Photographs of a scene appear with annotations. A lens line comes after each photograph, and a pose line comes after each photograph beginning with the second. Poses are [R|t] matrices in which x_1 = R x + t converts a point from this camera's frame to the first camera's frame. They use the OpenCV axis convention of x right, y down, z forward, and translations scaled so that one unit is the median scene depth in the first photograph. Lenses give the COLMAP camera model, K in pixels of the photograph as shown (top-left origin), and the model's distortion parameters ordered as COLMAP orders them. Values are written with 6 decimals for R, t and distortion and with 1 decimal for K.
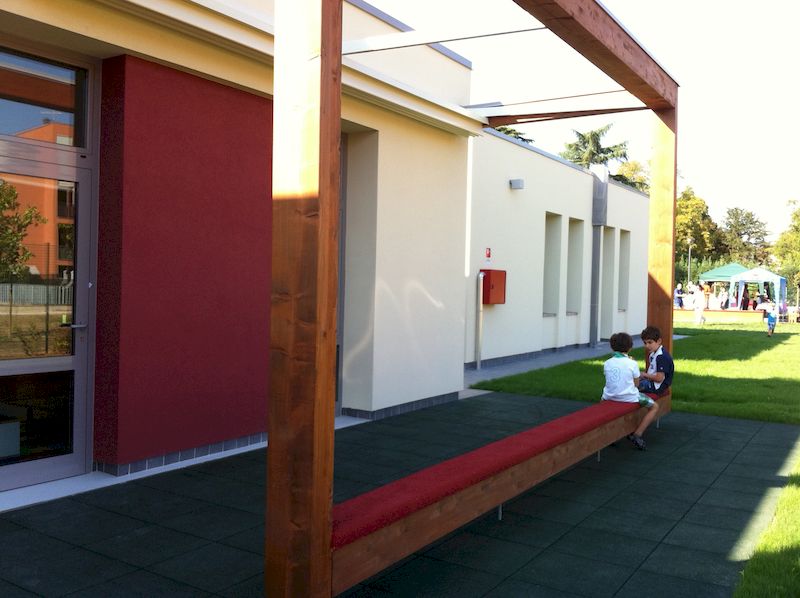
lens RADIAL K [[760.8, 0, 401.4], [0, 760.8, 292.0], [0, 0, 1]] dist [-0.009136, 0.000000]
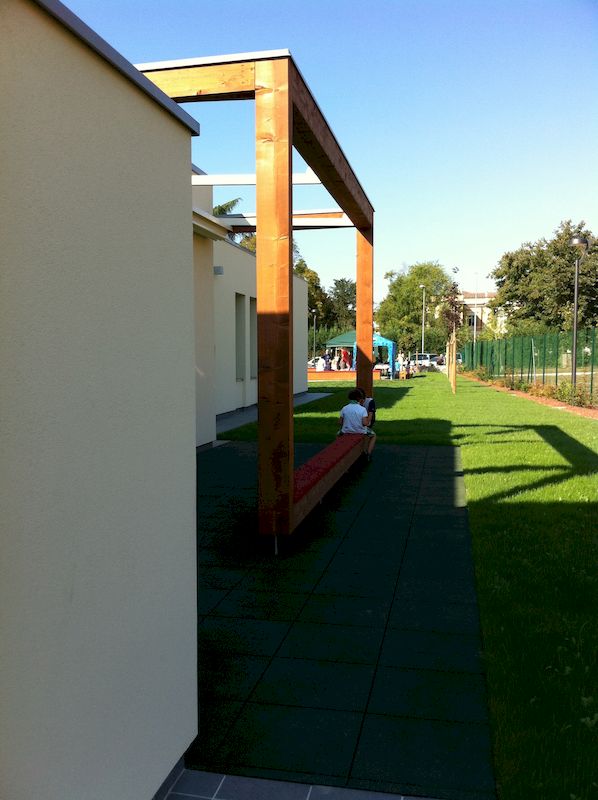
lens RADIAL K [[760.8, 0, 298.5], [0, 760.8, 403.5], [0, 0, 1]] dist [-0.009136, 0.000000]
pose [[0.932330, -0.052195, 0.357821, -0.151313], [0.031888, 0.997540, 0.062422, -0.004169], [-0.360199, -0.046788, 0.931701, -0.146576]]
